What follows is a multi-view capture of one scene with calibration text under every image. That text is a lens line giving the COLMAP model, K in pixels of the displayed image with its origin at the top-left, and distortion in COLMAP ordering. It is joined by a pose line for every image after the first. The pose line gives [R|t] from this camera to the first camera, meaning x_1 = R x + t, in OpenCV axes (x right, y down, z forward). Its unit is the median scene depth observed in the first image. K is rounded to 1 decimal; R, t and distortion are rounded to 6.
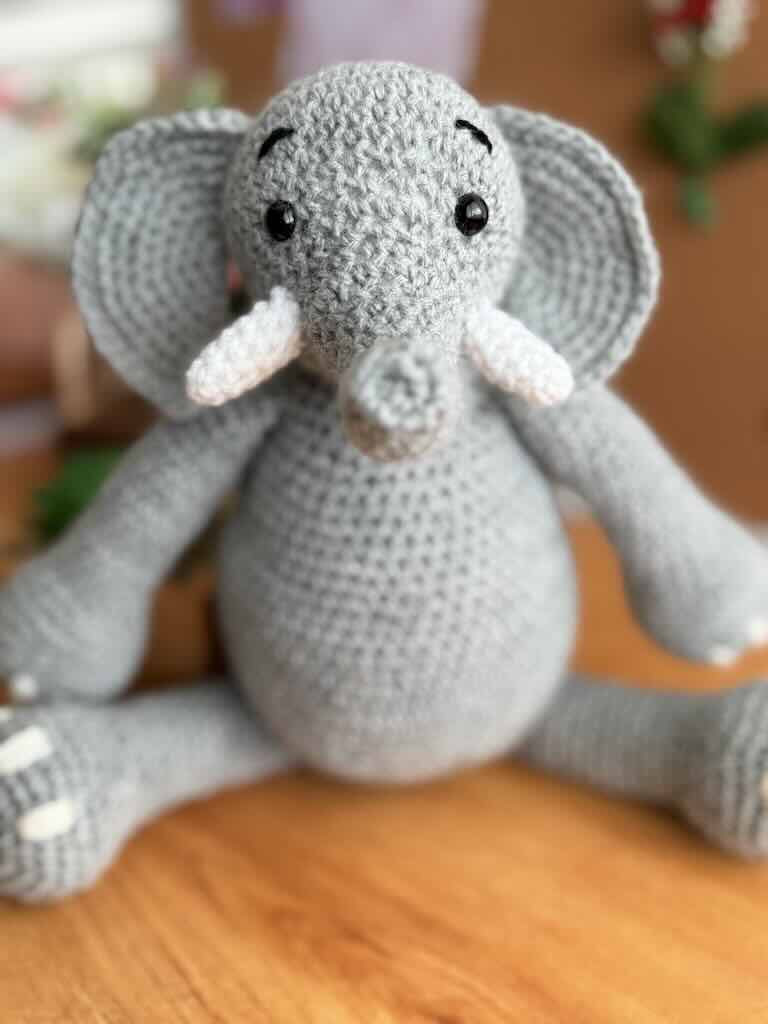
lens RADIAL K [[842.0, 0, 384.0], [0, 842.0, 512.0], [0, 0, 1]] dist [0.081812, -0.197872]
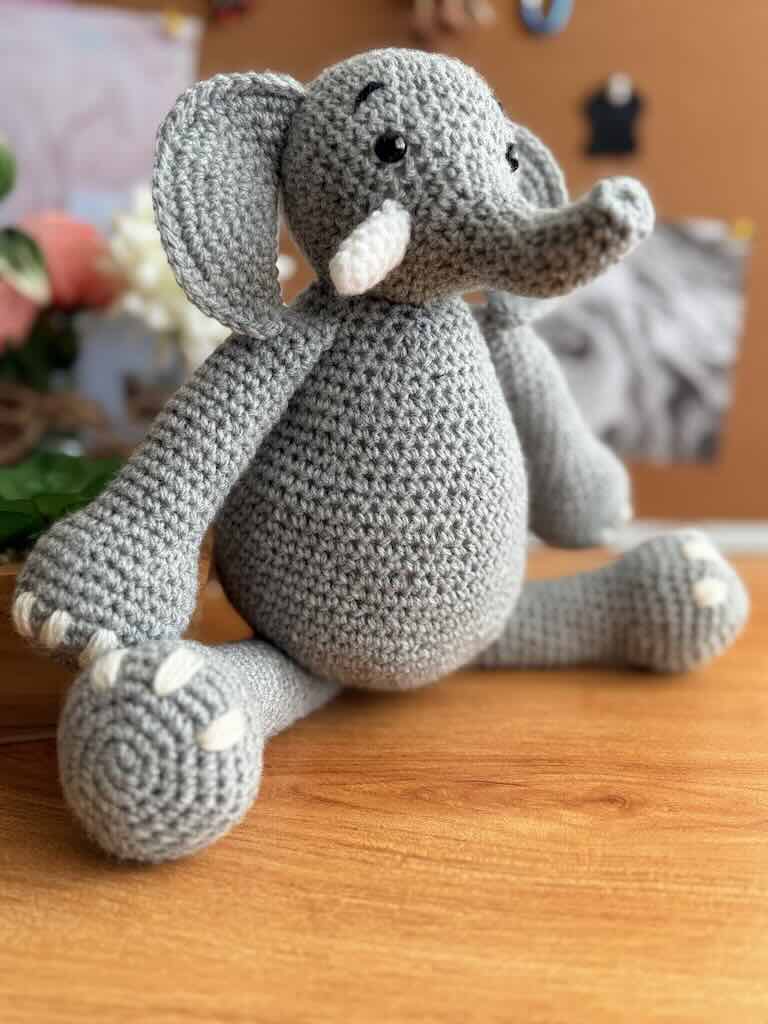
lens RADIAL K [[842.0, 0, 384.0], [0, 842.0, 512.0], [0, 0, 1]] dist [0.081812, -0.197872]
pose [[0.846844, -0.111917, 0.519932, -0.847107], [0.213193, 0.967061, -0.139076, 0.351300], [-0.487241, 0.228622, 0.842810, 0.072785]]
